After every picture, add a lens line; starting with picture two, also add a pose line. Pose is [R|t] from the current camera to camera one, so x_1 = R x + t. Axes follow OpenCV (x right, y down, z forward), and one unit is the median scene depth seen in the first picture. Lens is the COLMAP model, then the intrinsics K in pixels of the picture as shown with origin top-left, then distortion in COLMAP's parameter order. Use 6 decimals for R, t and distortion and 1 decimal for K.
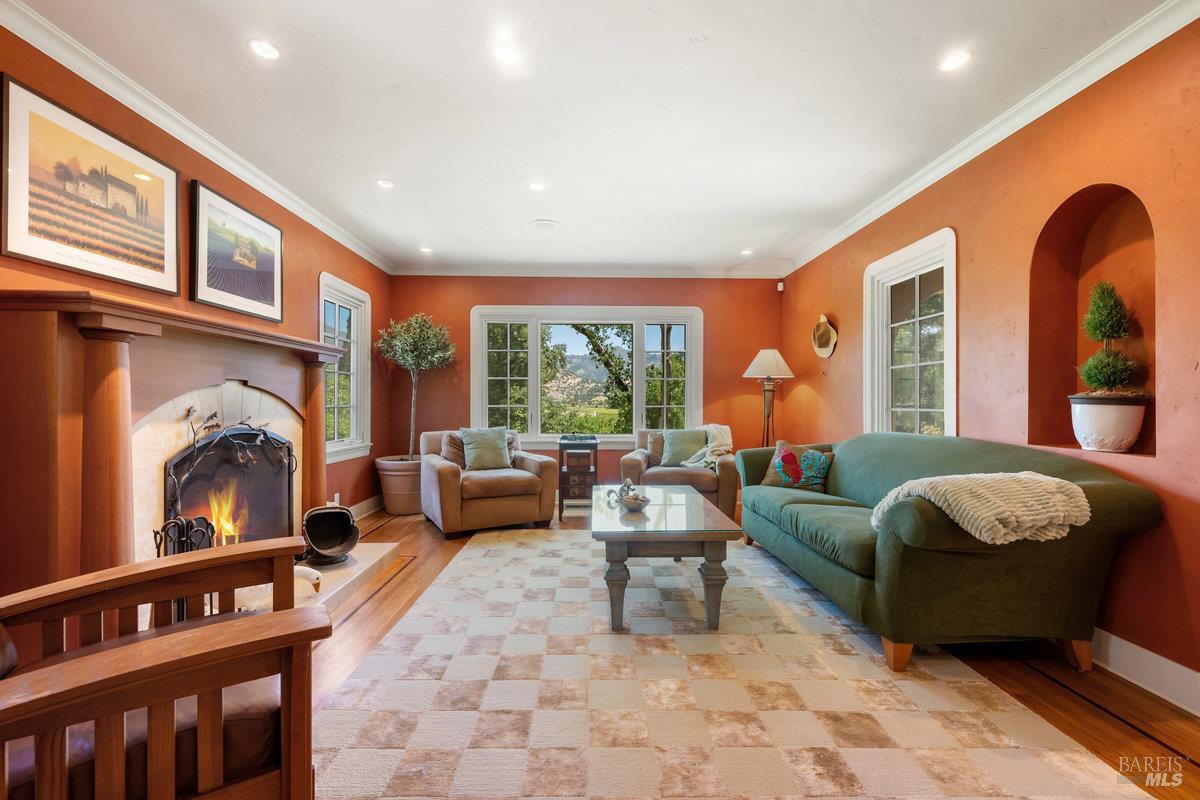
lens RADIAL K [[504.1, 0, 606.1], [0, 504.1, 400.4], [0, 0, 1]] dist [0.004162, -0.000943]
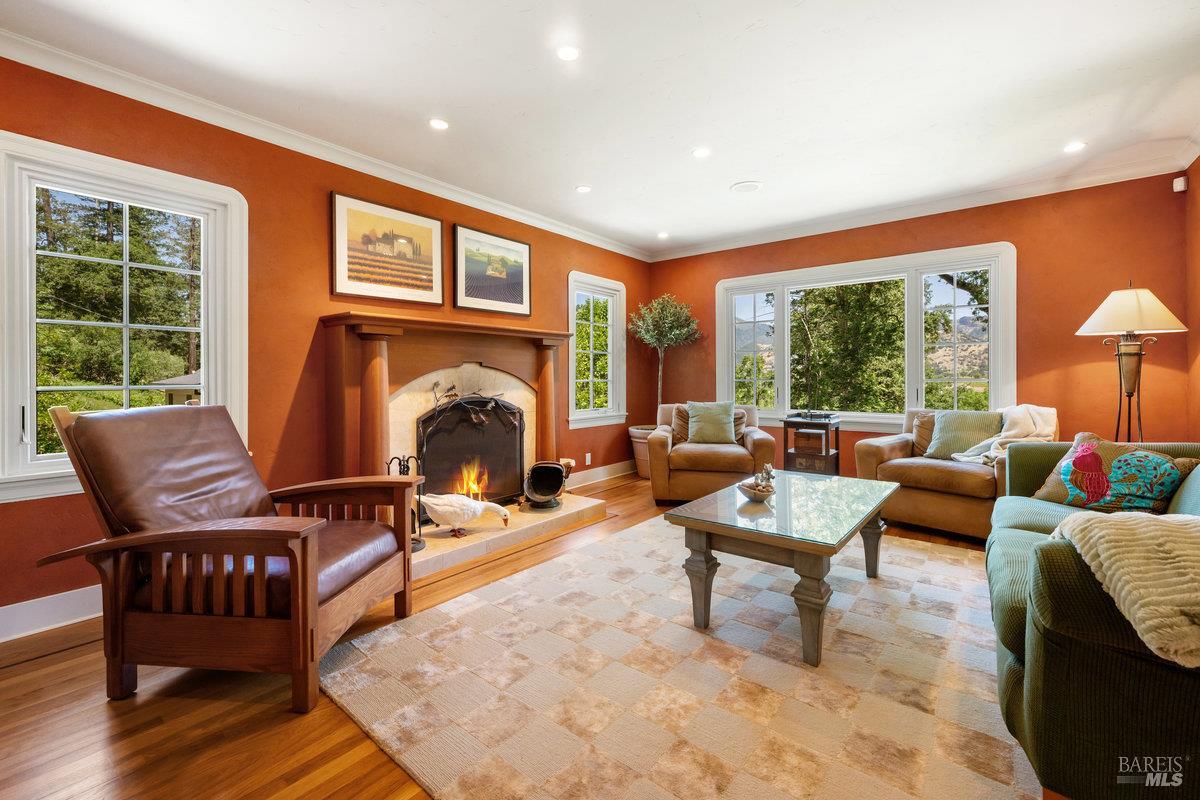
lens RADIAL K [[504.1, 0, 615.6], [0, 504.1, 375.5], [0, 0, 1]] dist [0.004162, -0.000943]
pose [[0.769404, -0.008632, -0.638705, 0.382468], [0.010577, 0.999944, -0.000772, 0.000971], [0.638675, -0.006161, 0.769452, 0.160822]]
